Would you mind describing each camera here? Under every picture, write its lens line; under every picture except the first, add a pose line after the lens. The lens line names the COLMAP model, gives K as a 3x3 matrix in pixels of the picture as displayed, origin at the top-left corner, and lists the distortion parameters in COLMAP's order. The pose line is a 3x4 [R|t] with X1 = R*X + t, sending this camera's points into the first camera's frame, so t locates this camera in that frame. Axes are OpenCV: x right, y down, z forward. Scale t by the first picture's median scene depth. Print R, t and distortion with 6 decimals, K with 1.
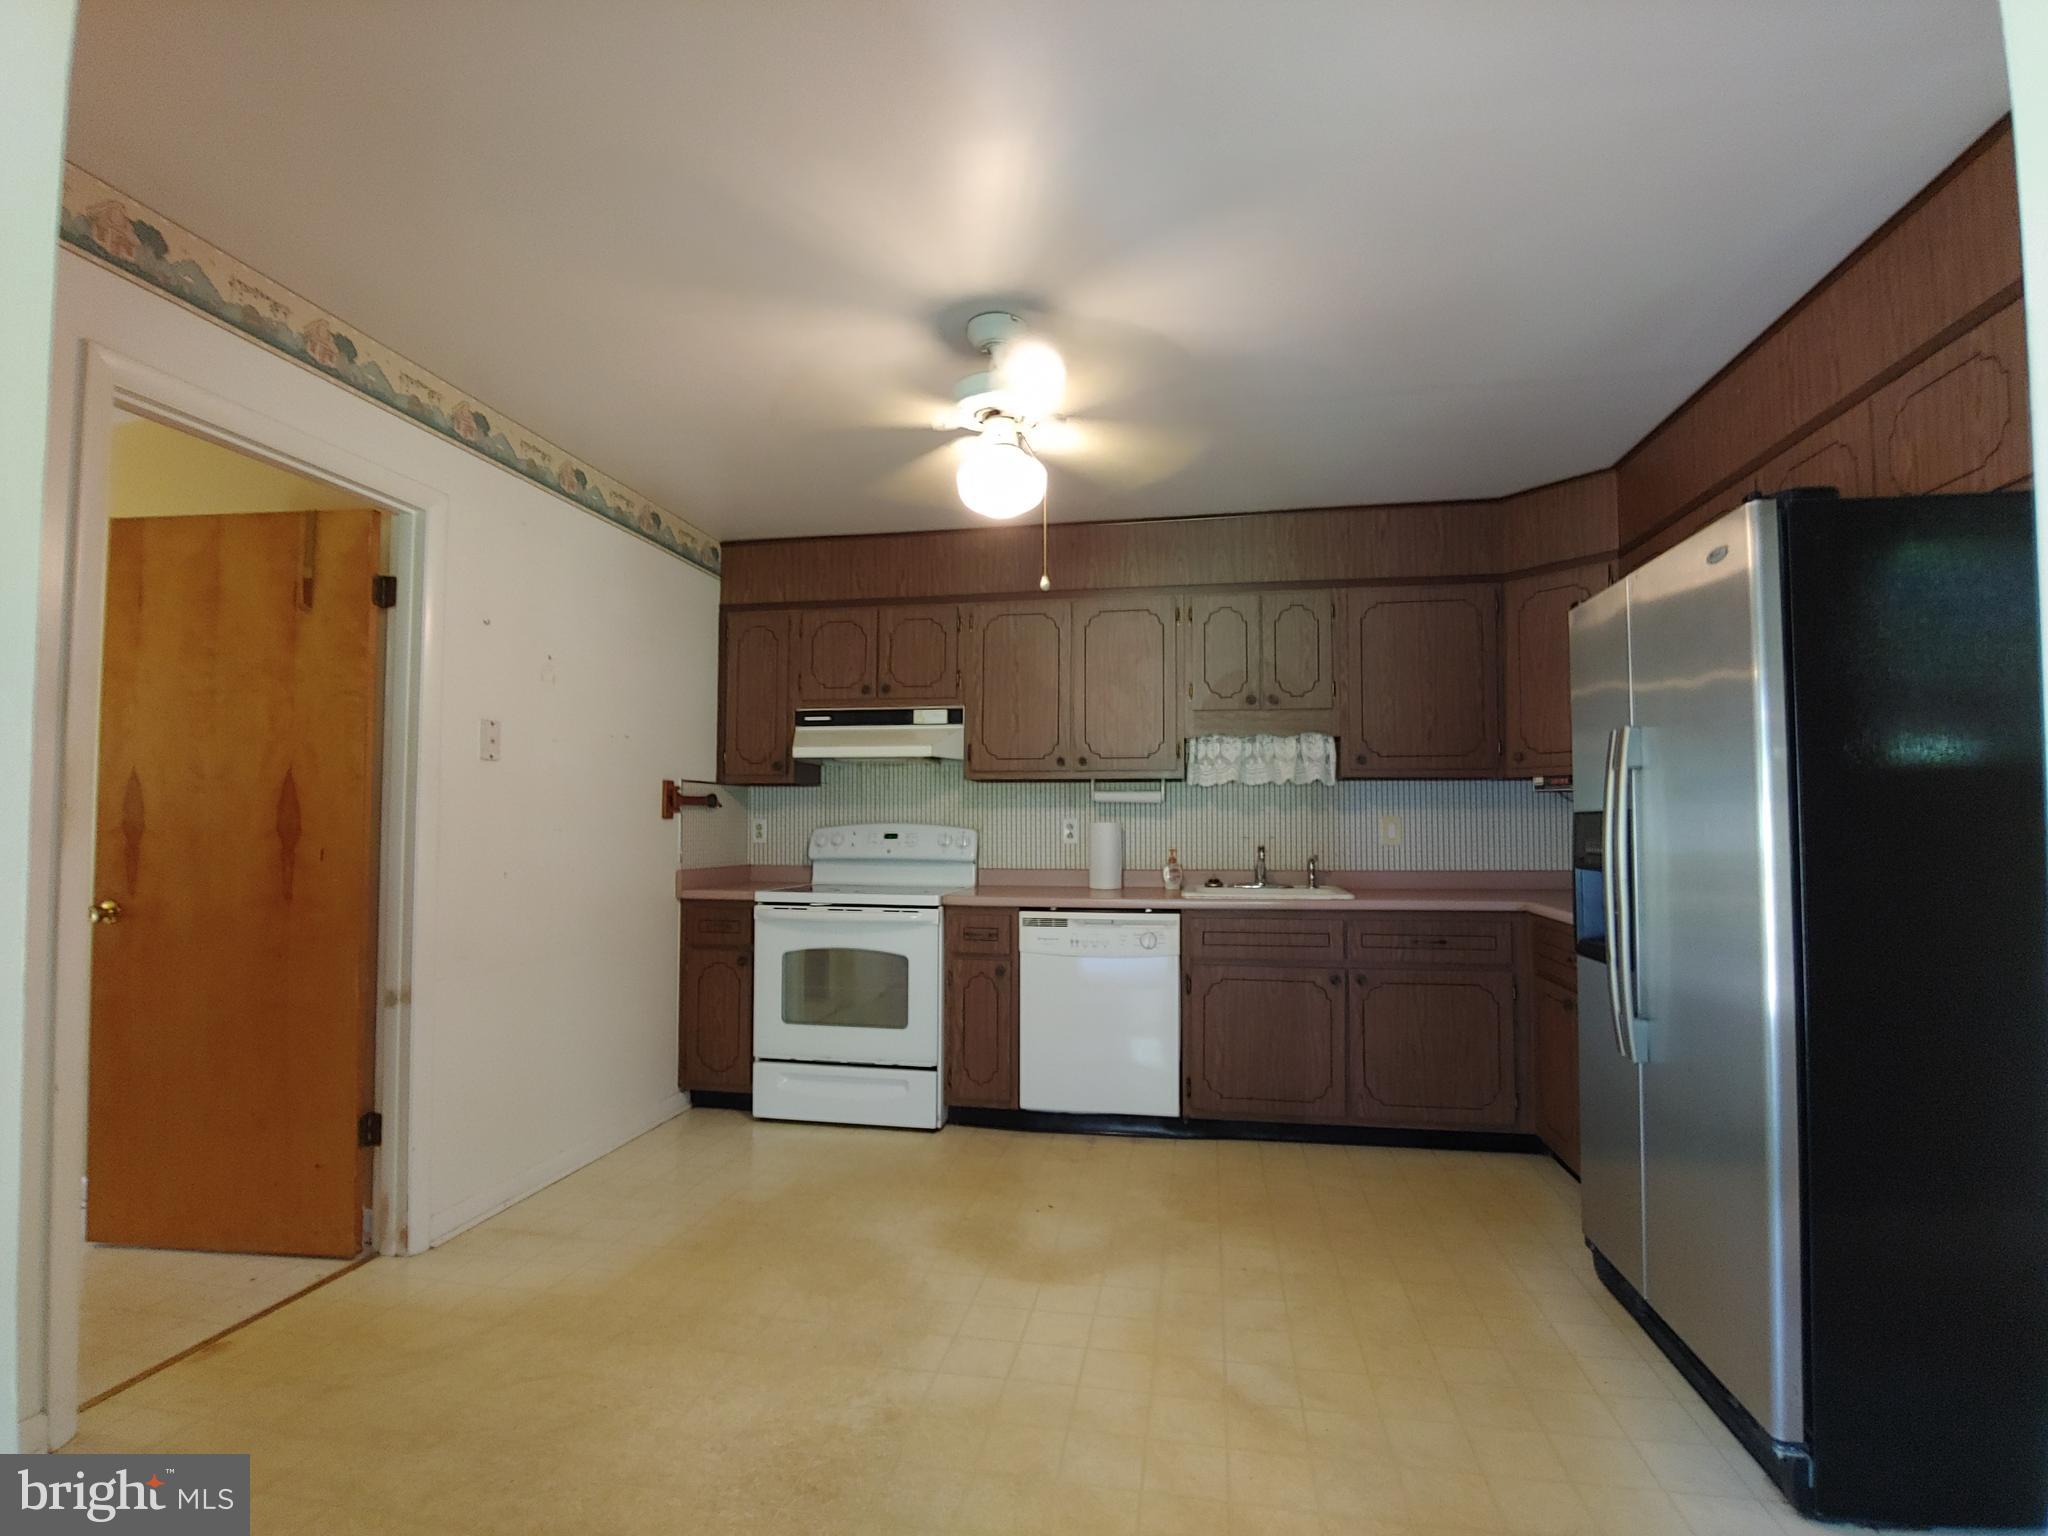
lens RADIAL K [[985.4, 0, 1024.0], [0, 985.4, 768.0], [0, 0, 1]] dist [-0.029645, 0.000691]
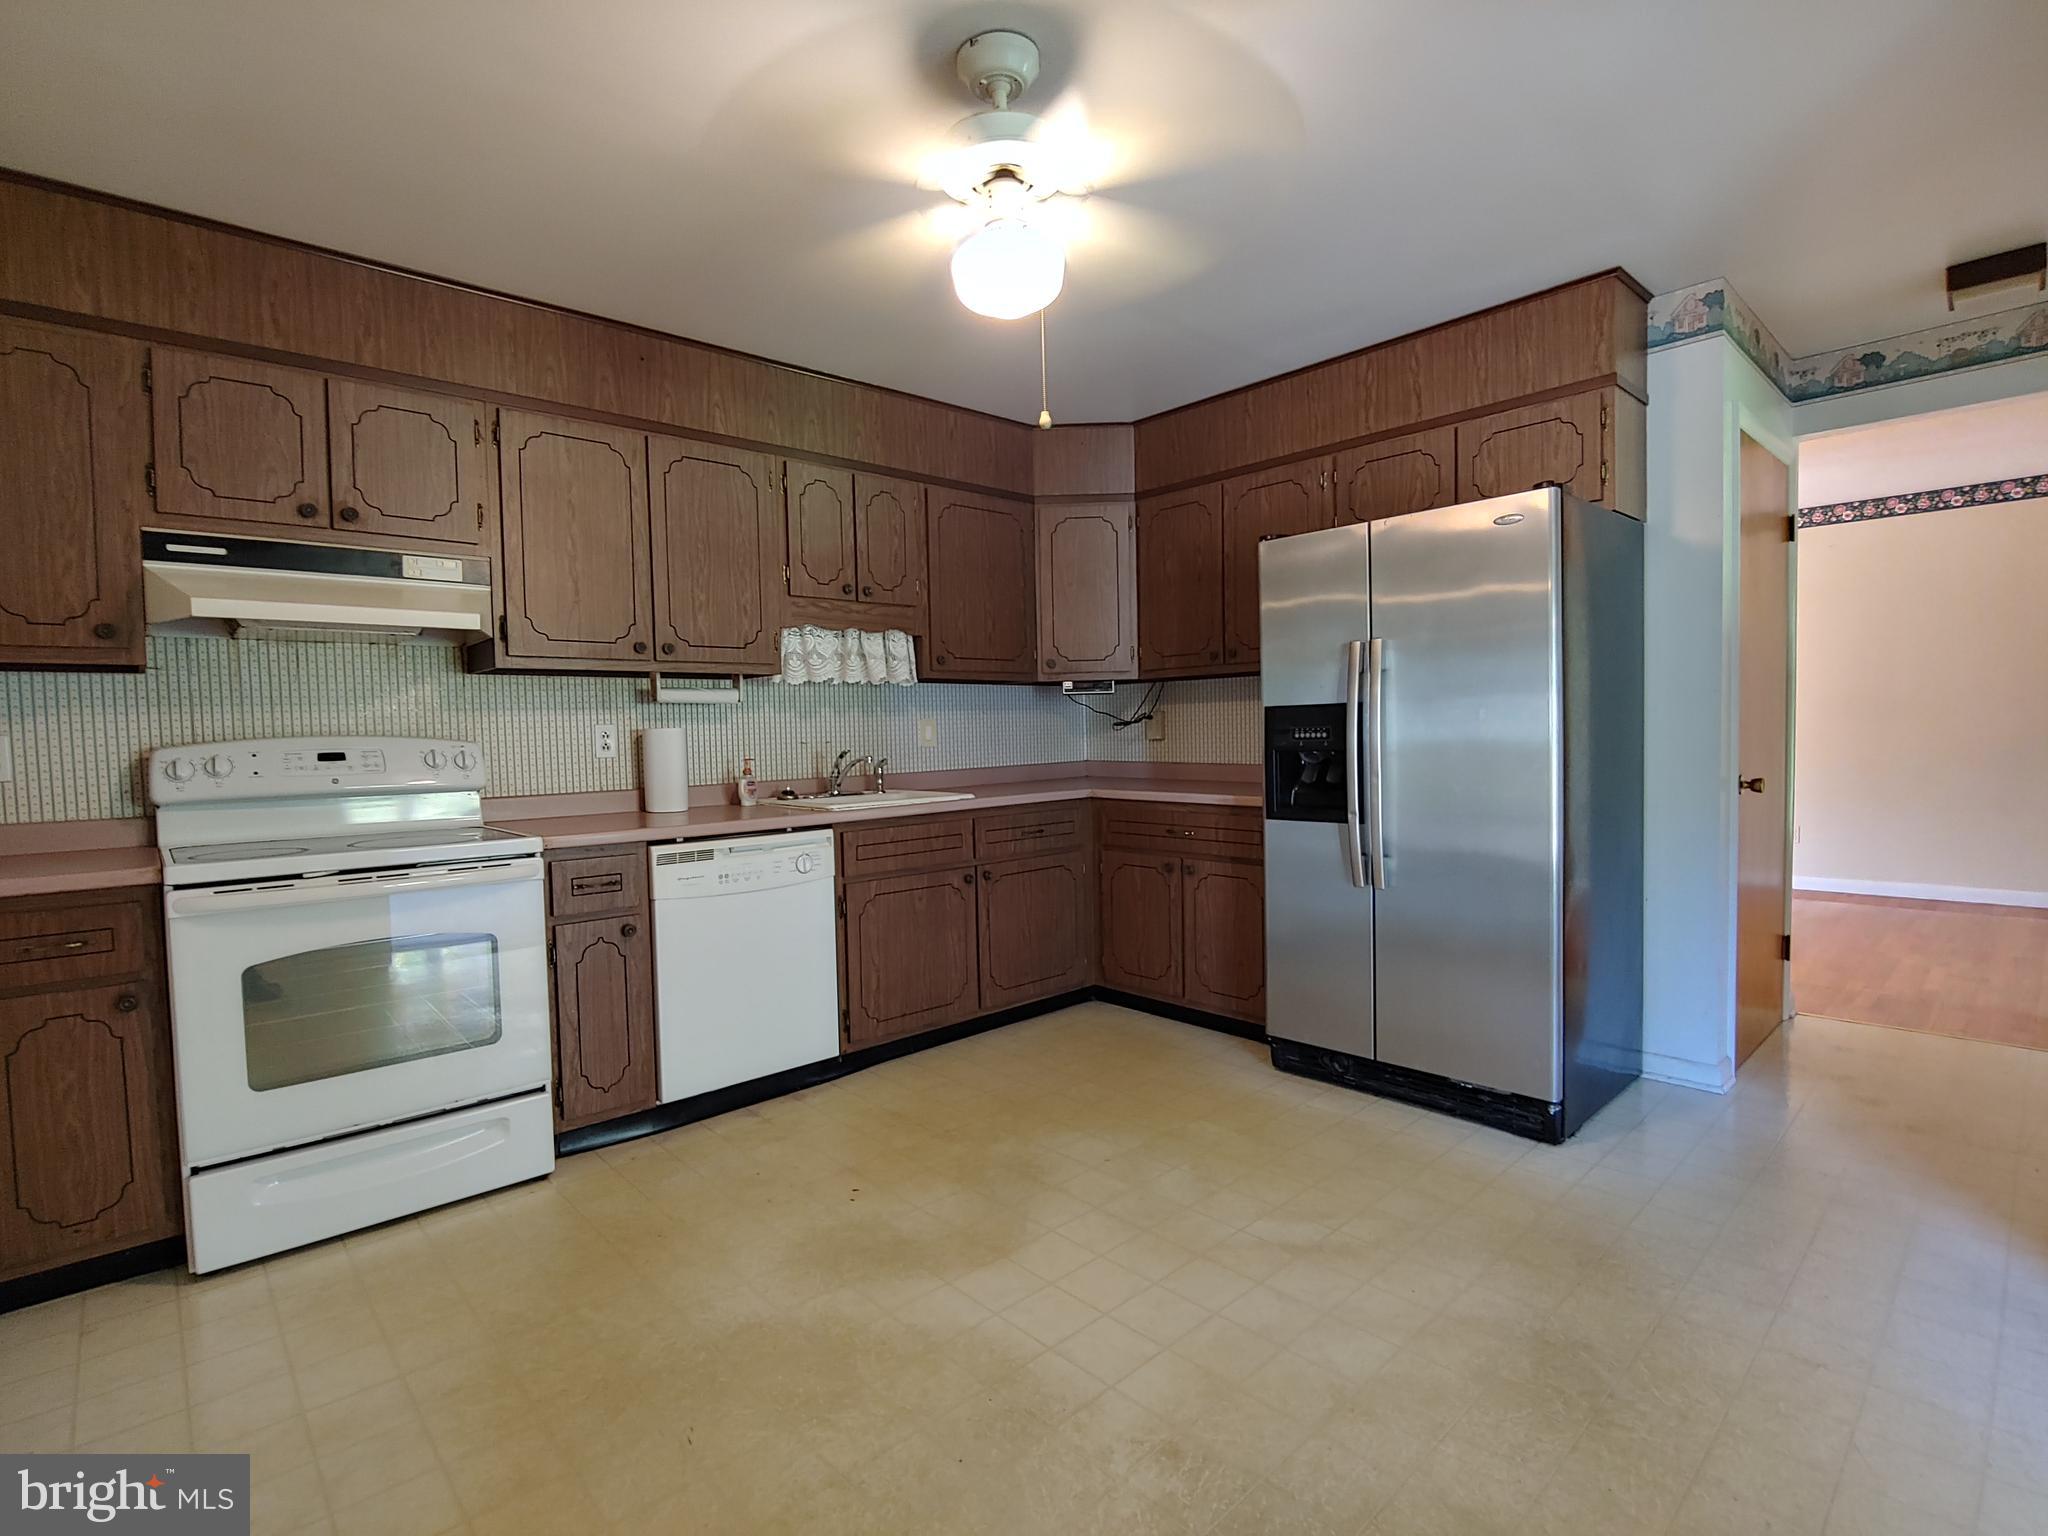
lens RADIAL K [[985.4, 0, 1024.0], [0, 985.4, 768.0], [0, 0, 1]] dist [-0.029645, 0.000691]
pose [[0.599788, -0.045654, 0.798855, -0.411095], [-0.021393, 0.997099, 0.073045, 0.025404], [-0.799873, -0.060902, 0.597072, 0.327689]]
